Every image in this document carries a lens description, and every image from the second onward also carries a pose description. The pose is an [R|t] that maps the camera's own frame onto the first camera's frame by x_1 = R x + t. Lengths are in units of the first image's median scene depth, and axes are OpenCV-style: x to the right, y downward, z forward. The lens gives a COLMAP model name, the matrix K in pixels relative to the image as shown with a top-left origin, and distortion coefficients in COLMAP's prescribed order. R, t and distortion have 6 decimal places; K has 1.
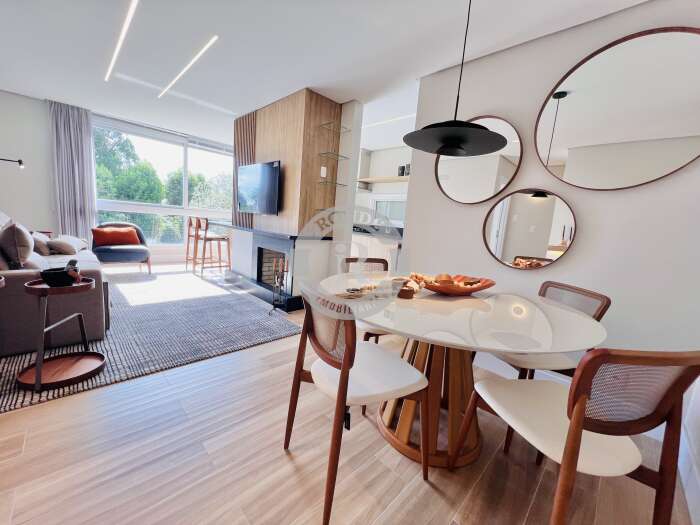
lens RADIAL K [[280.9, 0, 351.2], [0, 280.9, 262.4], [0, 0, 1]] dist [-0.001612, 0.000679]
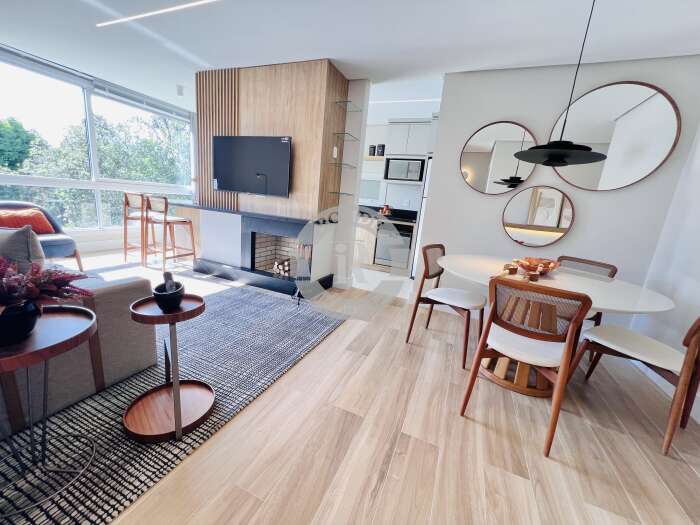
lens RADIAL K [[282.3, 0, 351.8], [0, 282.3, 261.6], [0, 0, 1]] dist [0.000273, 0.000599]
pose [[0.926989, -0.078873, 0.366703, -0.367674], [0.039010, 0.992612, 0.114886, -0.050484], [-0.373055, -0.092193, 0.923217, 0.041505]]
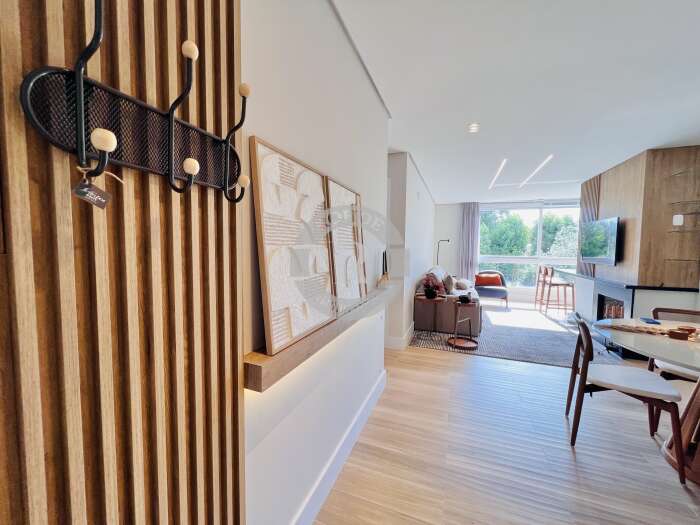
lens RADIAL K [[280.9, 0, 351.2], [0, 280.9, 262.4], [0, 0, 1]] dist [-0.001612, 0.000679]
pose [[0.409694, -0.026458, -0.911839, 0.266853], [-0.110592, 0.990766, -0.078438, 0.015398], [0.905494, 0.132978, 0.402985, -0.318847]]
